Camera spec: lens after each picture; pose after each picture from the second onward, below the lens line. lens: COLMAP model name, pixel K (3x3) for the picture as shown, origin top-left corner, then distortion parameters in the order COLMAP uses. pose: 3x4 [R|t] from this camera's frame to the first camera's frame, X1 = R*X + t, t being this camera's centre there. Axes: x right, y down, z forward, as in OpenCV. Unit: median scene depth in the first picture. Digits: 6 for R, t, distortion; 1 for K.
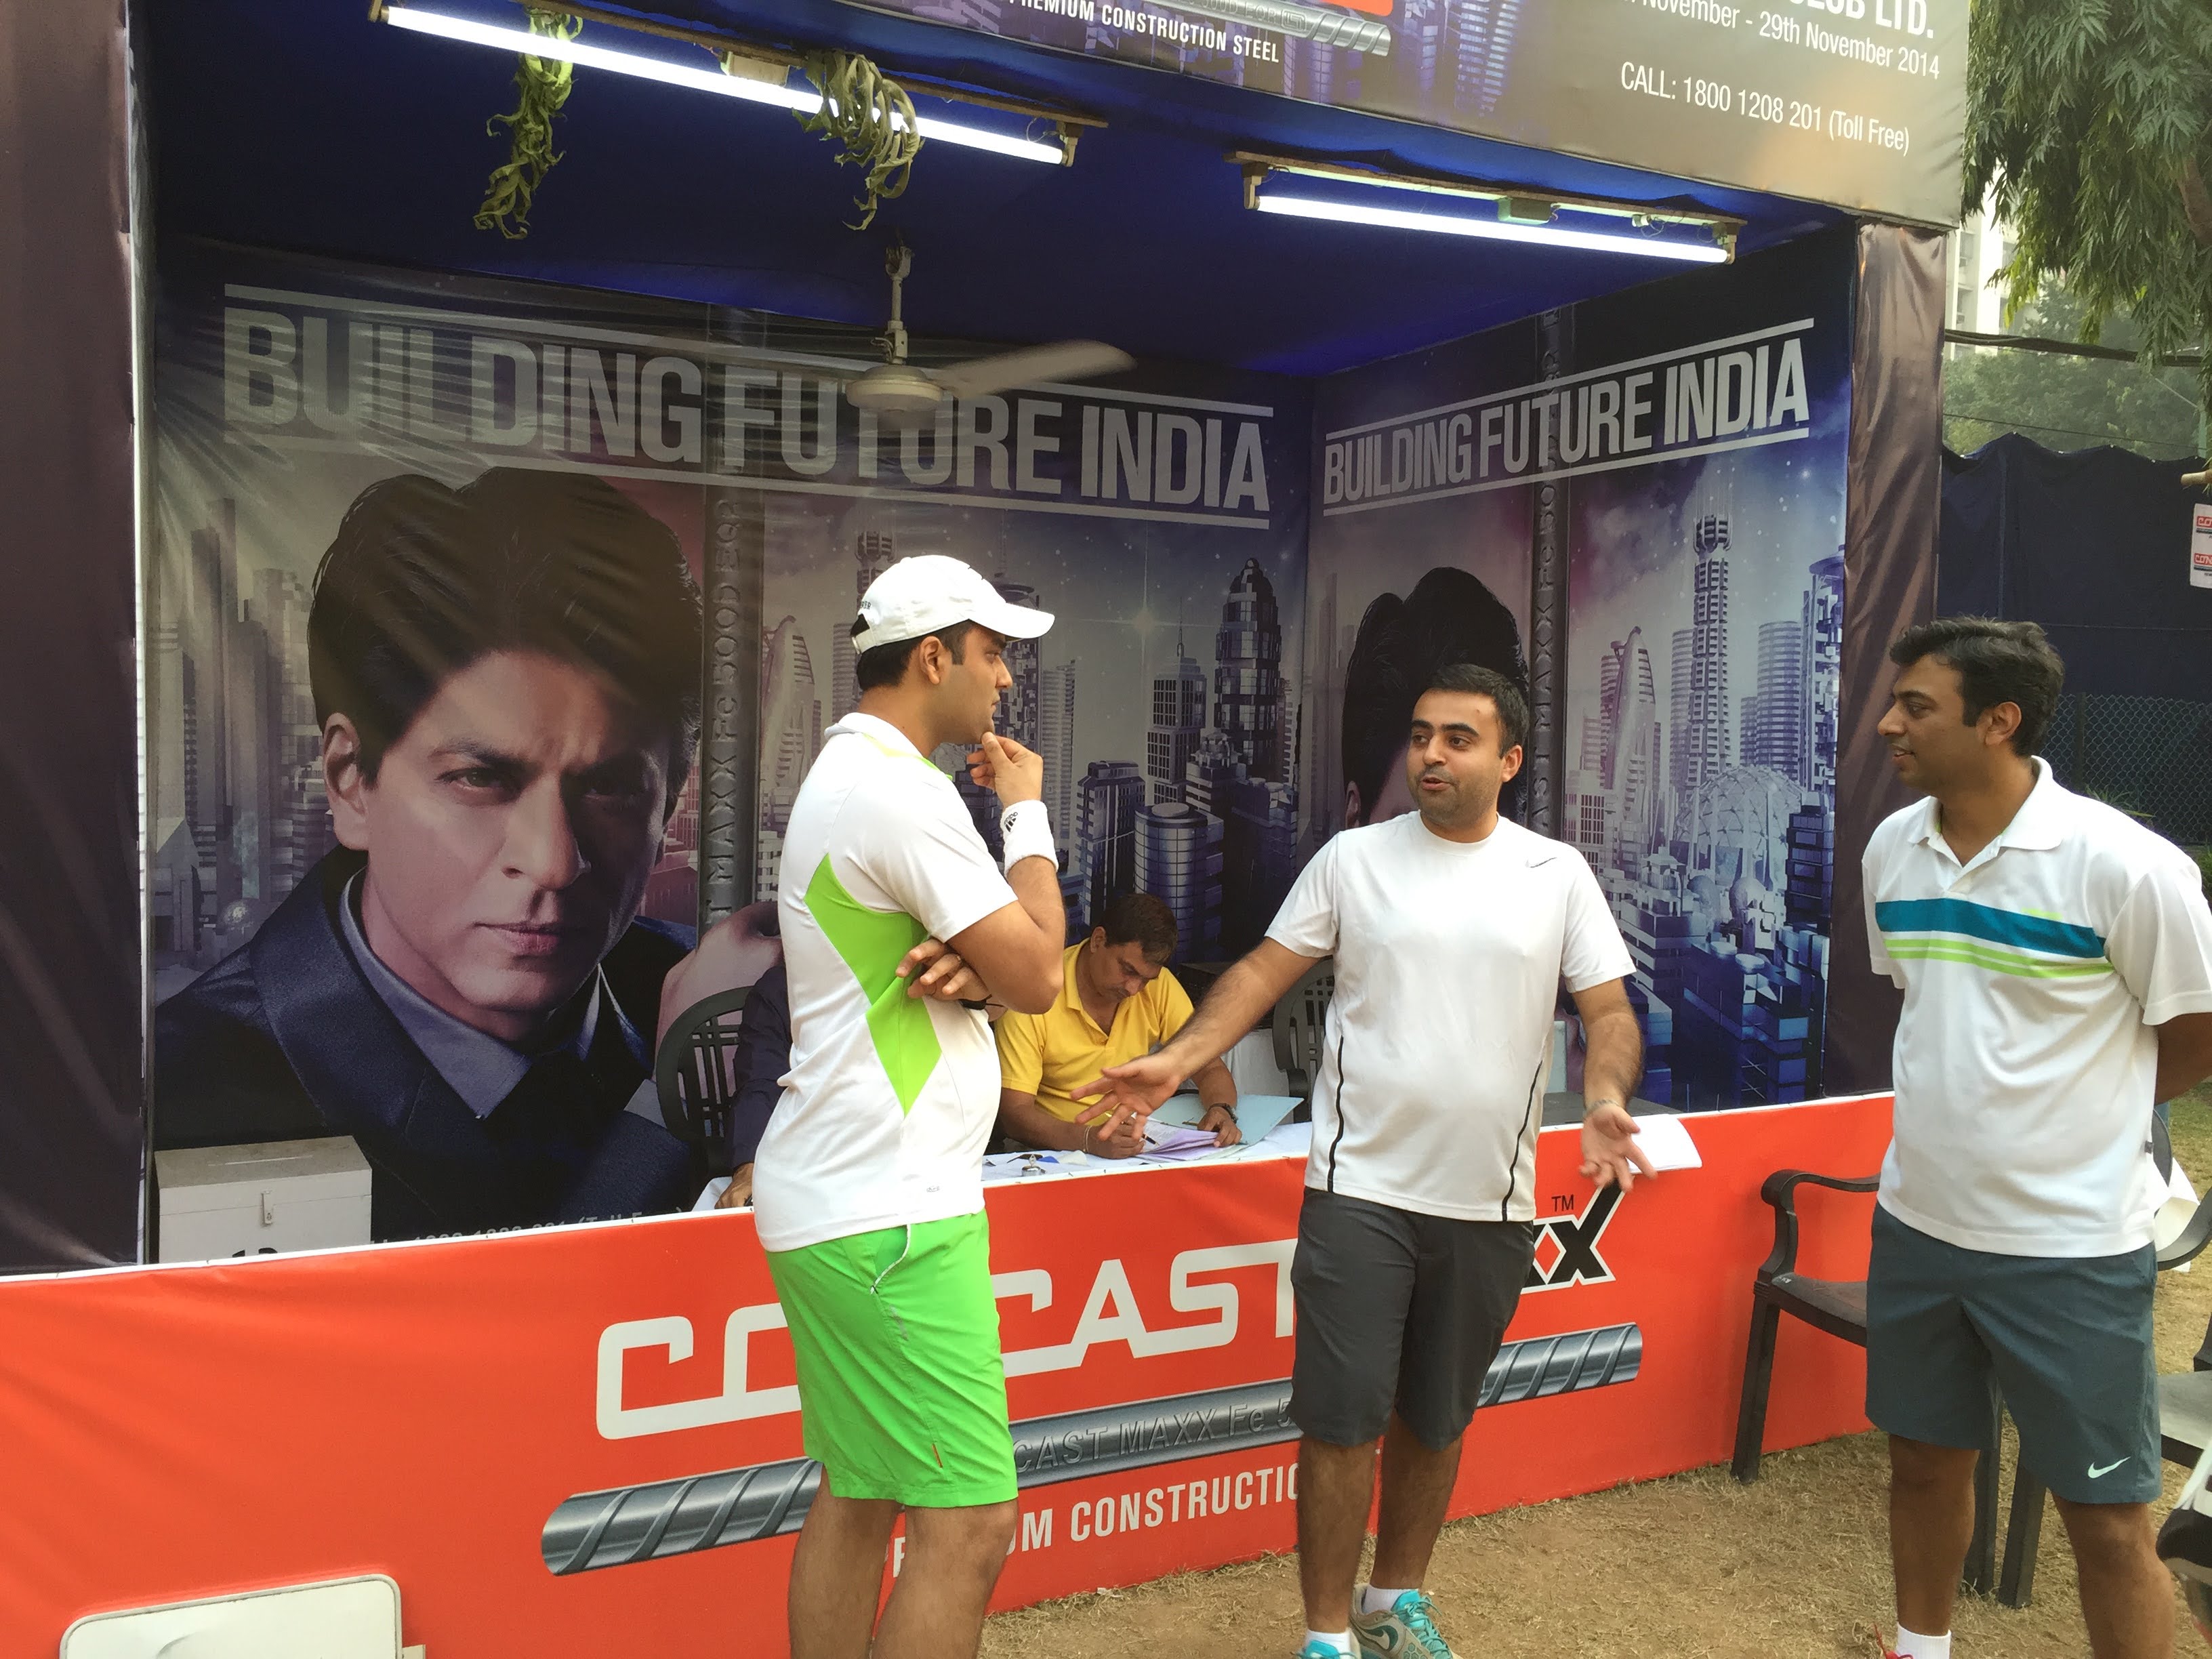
lens RADIAL K [[1883.6, 0, 1065.1], [0, 1883.6, 780.2], [0, 0, 1]] dist [0.089162, -0.120717]
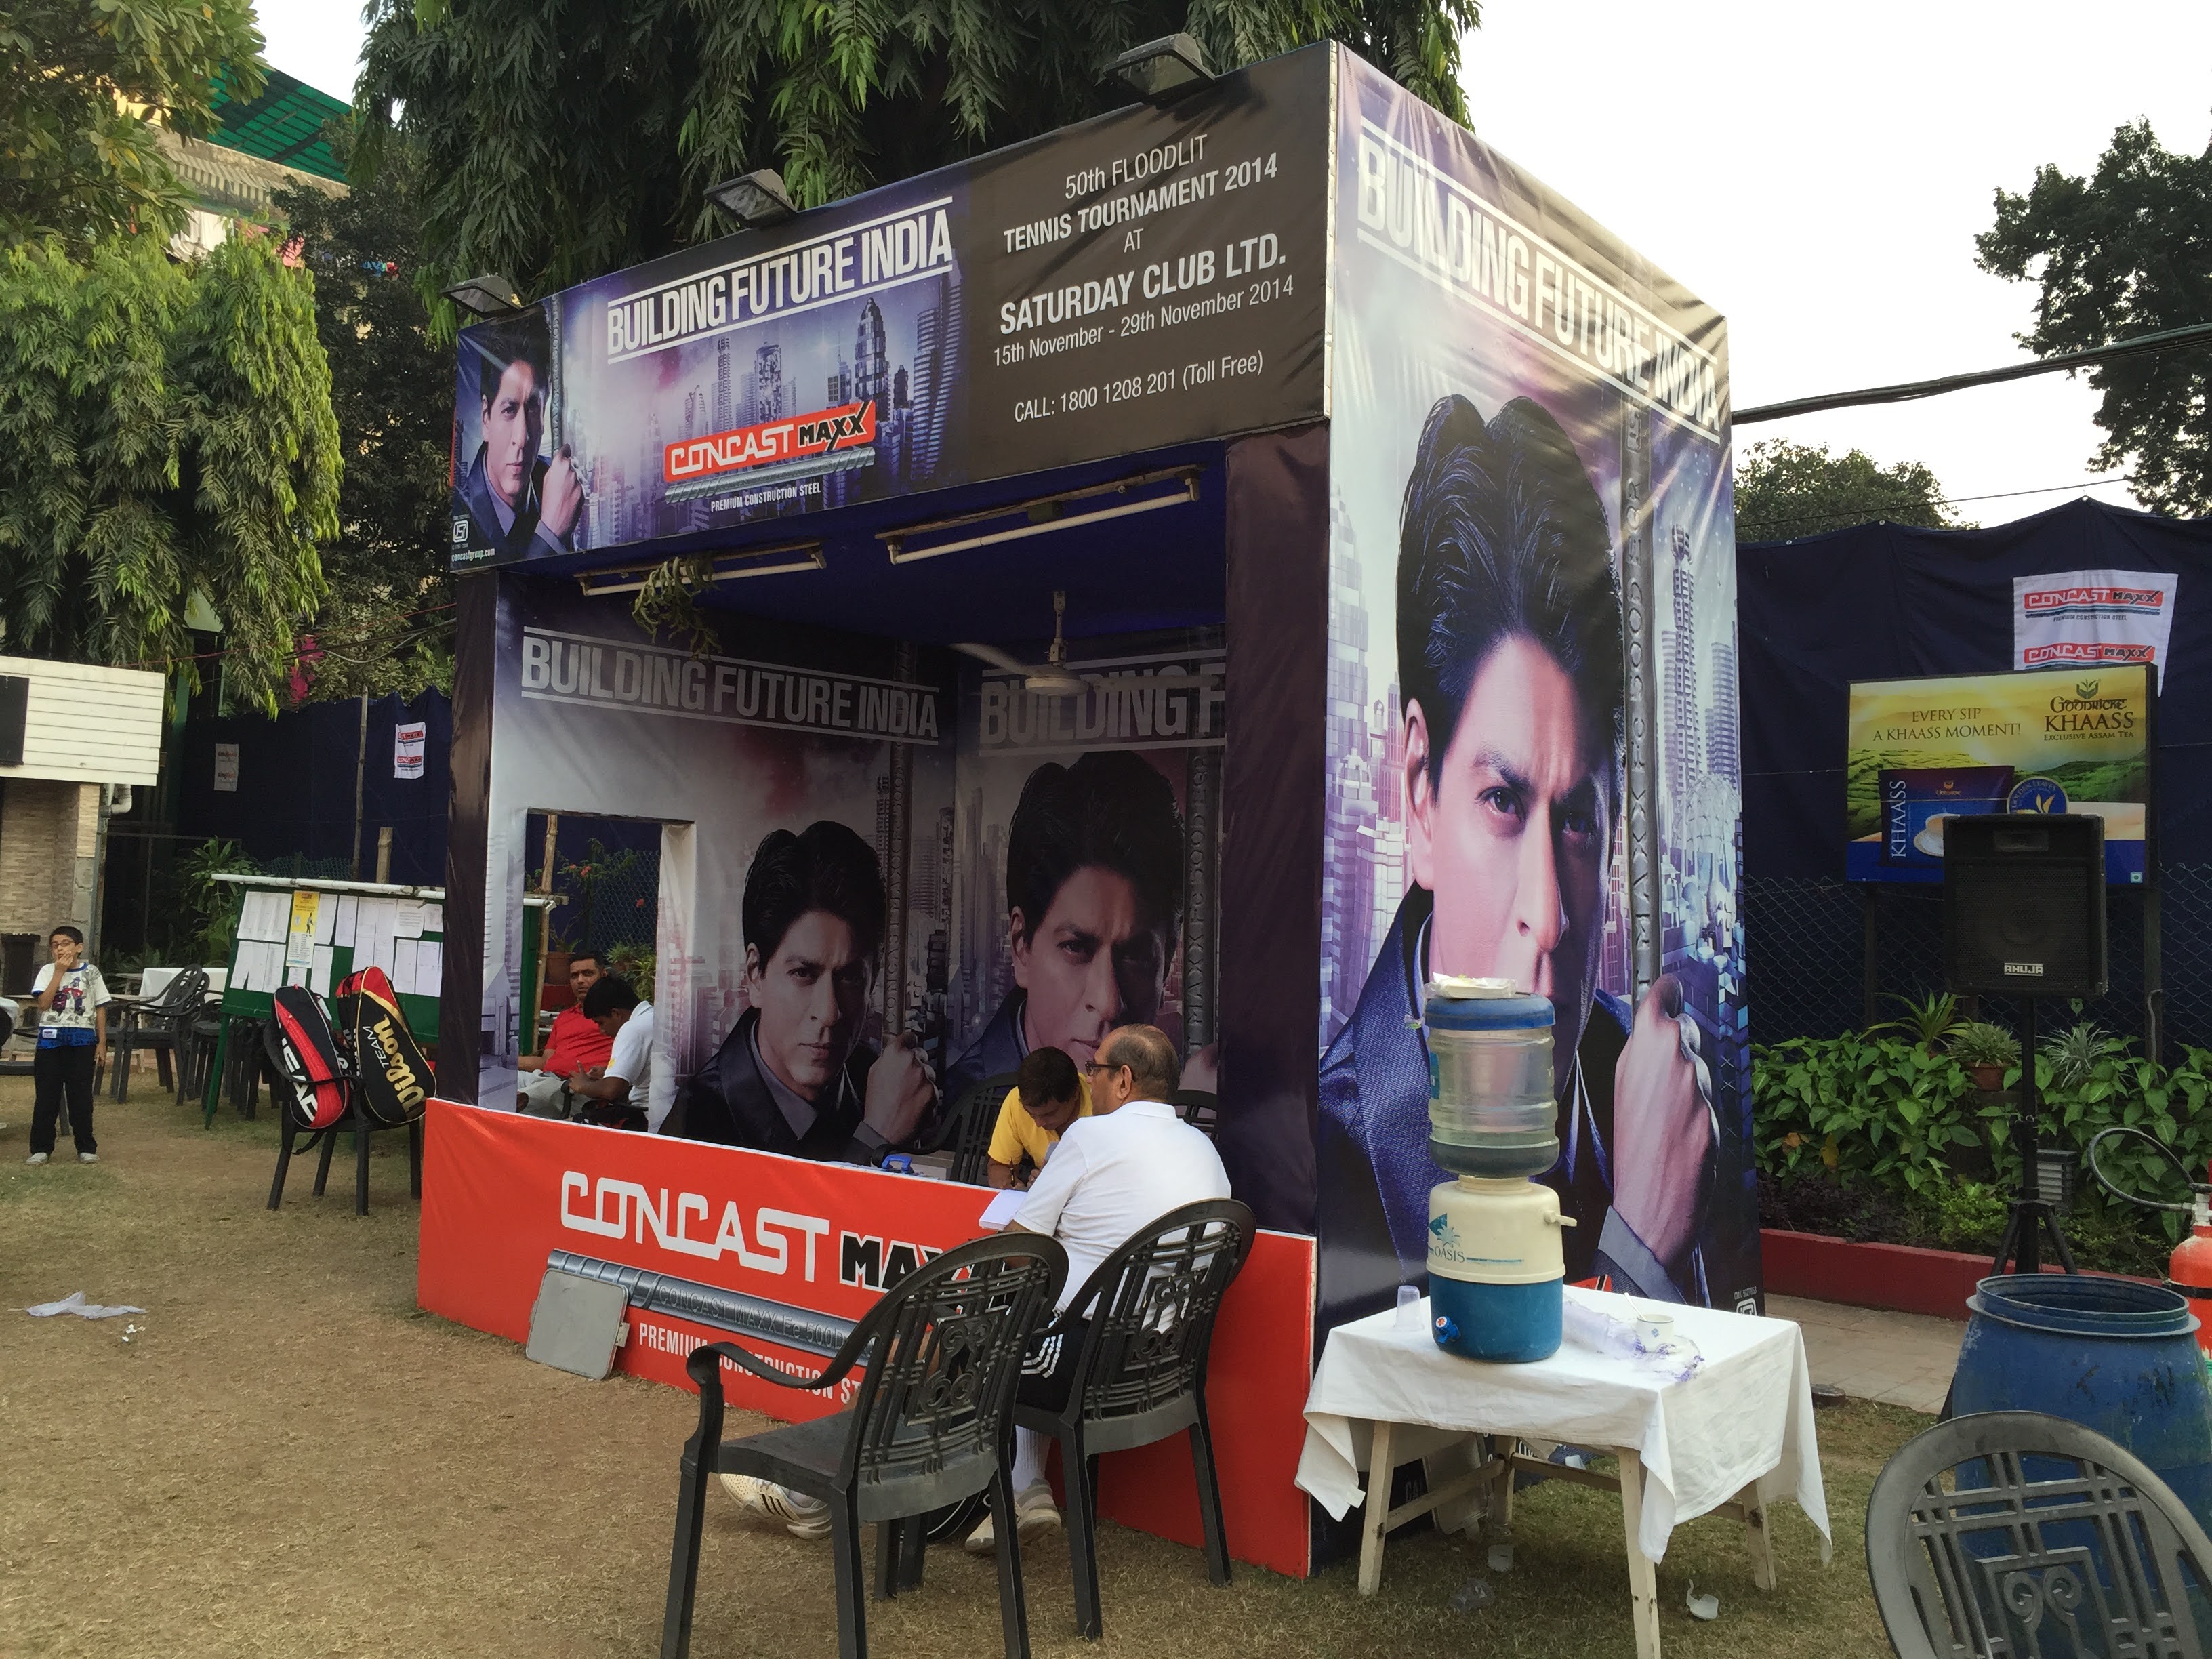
lens RADIAL K [[1870.9, 0, 1093.3], [0, 1870.9, 781.8], [0, 0, 1]] dist [0.119170, 0.003869]
pose [[0.365263, -0.080696, -0.927400, 1.147545], [-0.053621, 0.992758, -0.107502, 0.029341], [0.929359, 0.088995, 0.358291, 0.433297]]
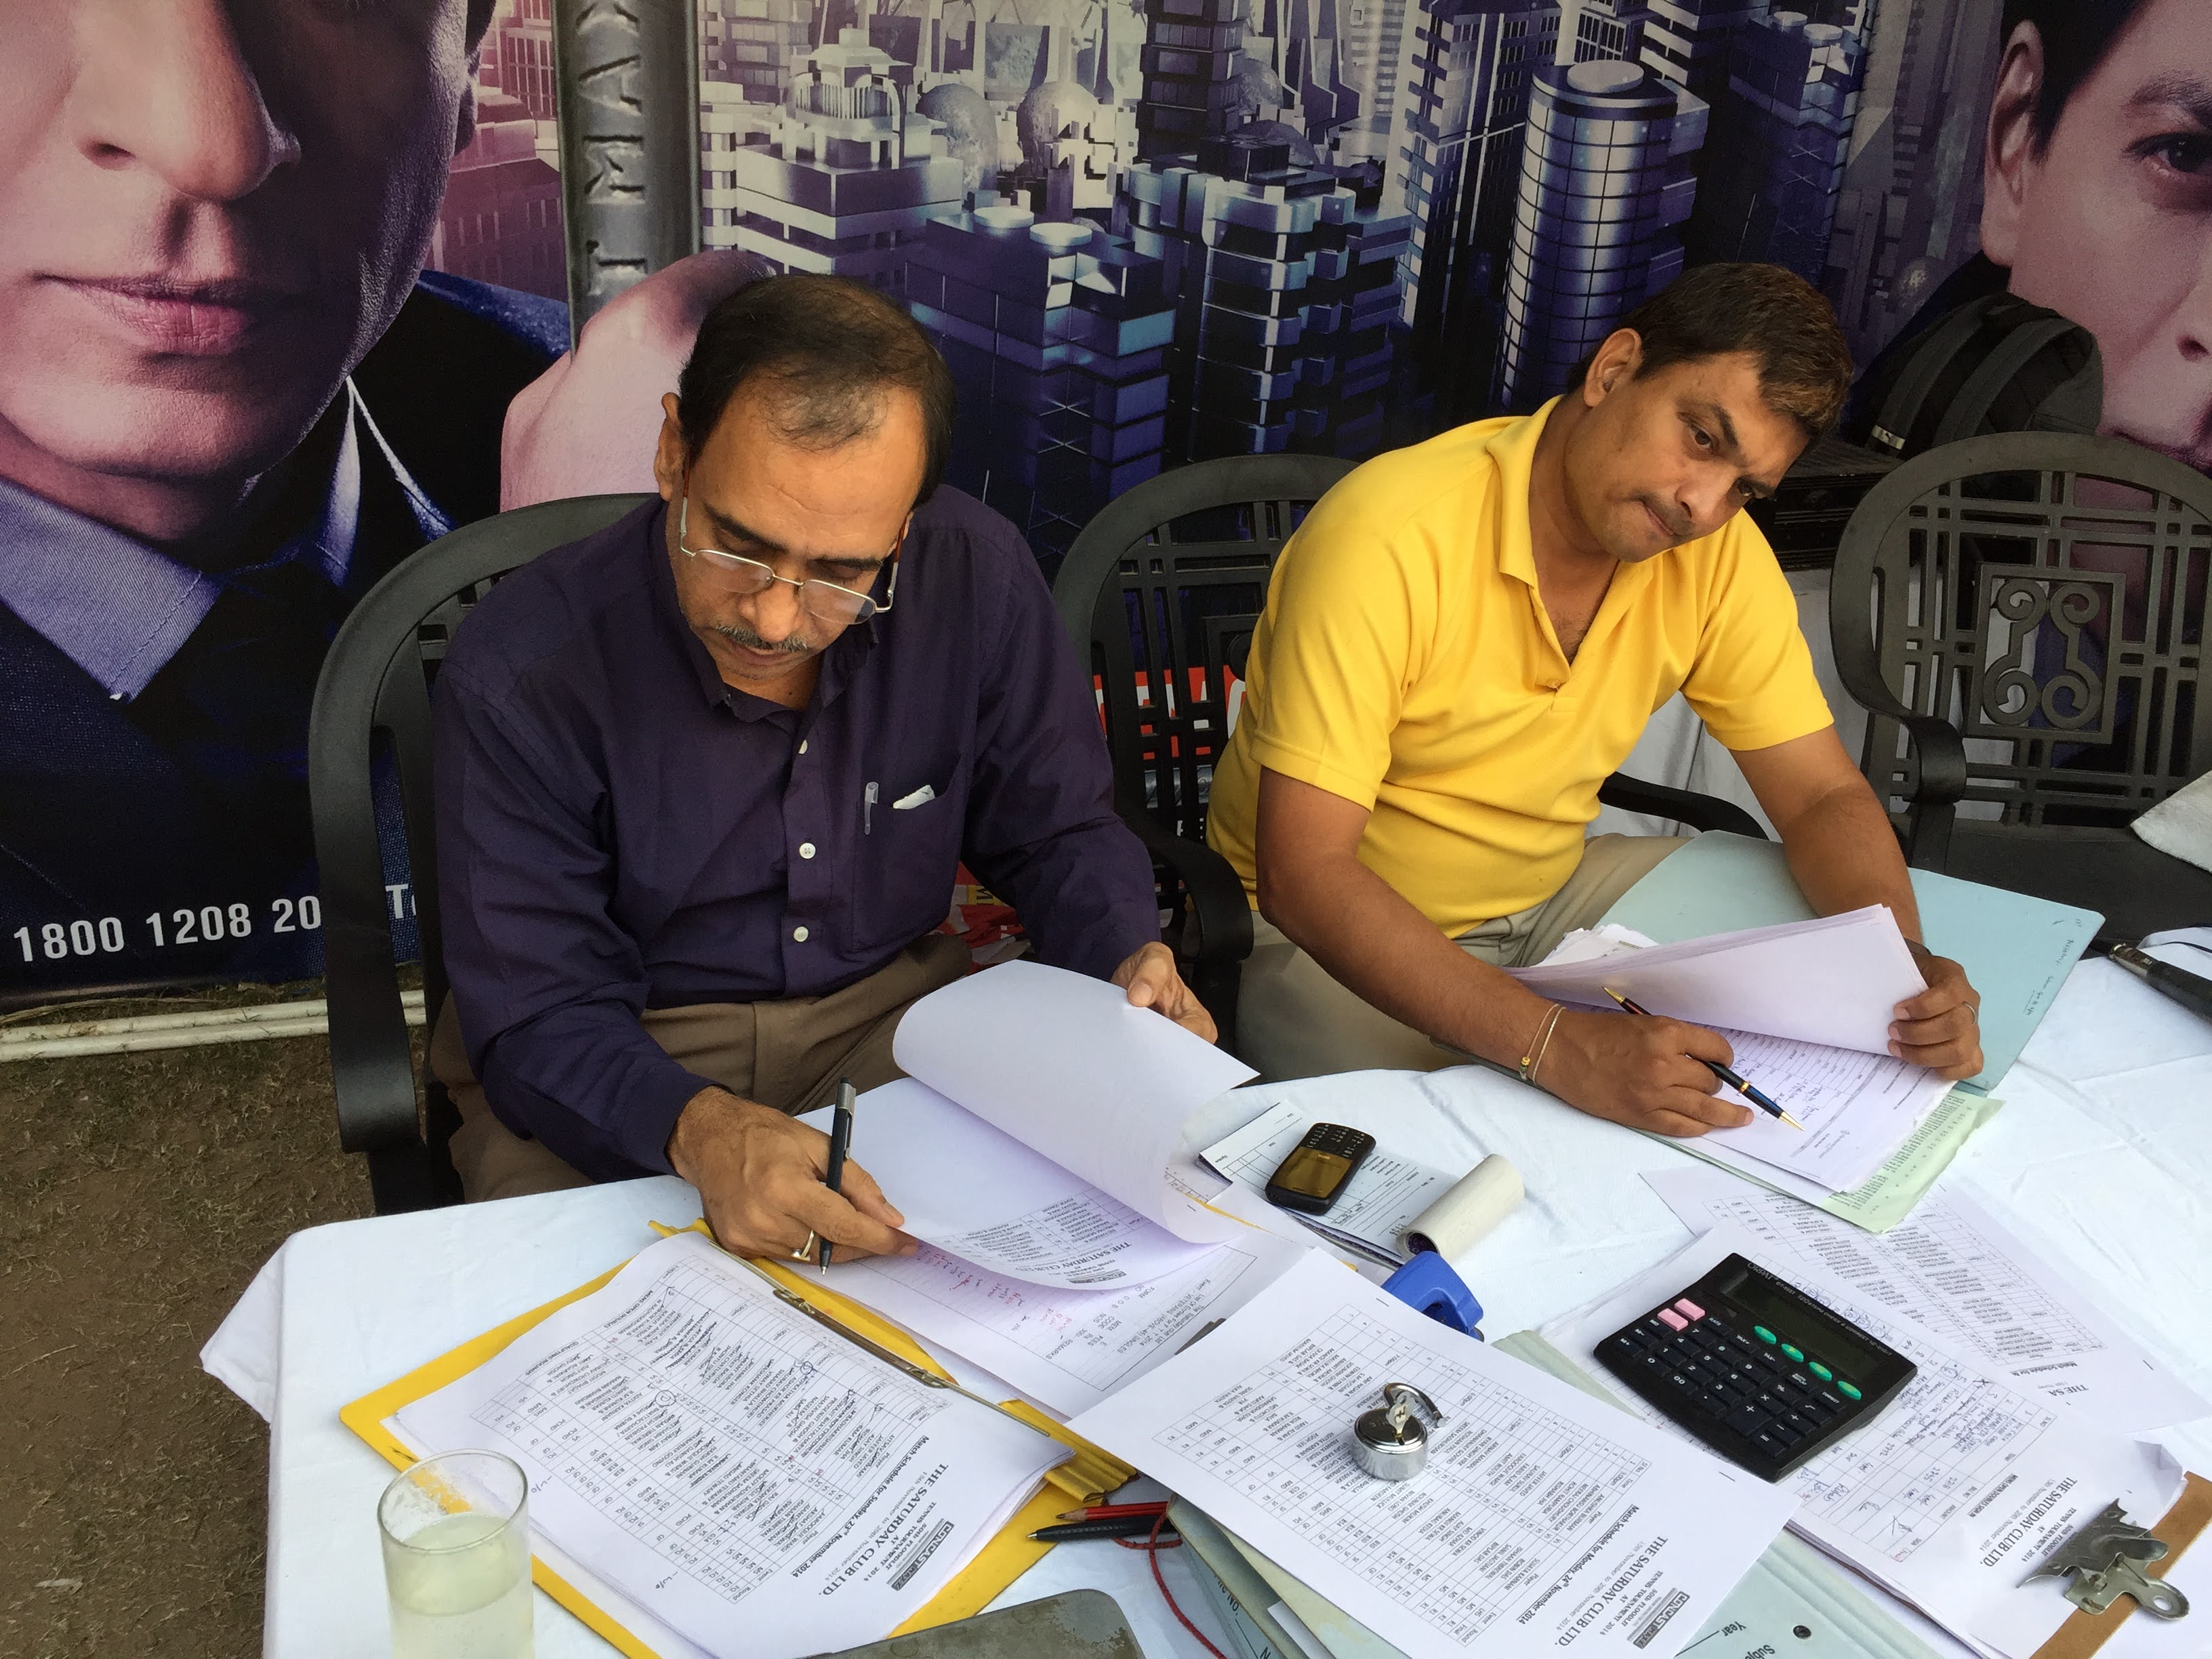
lens RADIAL K [[1833.2, 0, 1109.6], [0, 1833.2, 783.0], [0, 0, 1]] dist [0.089453, -0.136988]
pose [[0.996528, 0.058903, -0.058849, -0.034224], [-0.034883, 0.937111, 0.347284, 0.028109], [0.075605, -0.344025, 0.935912, 0.576438]]
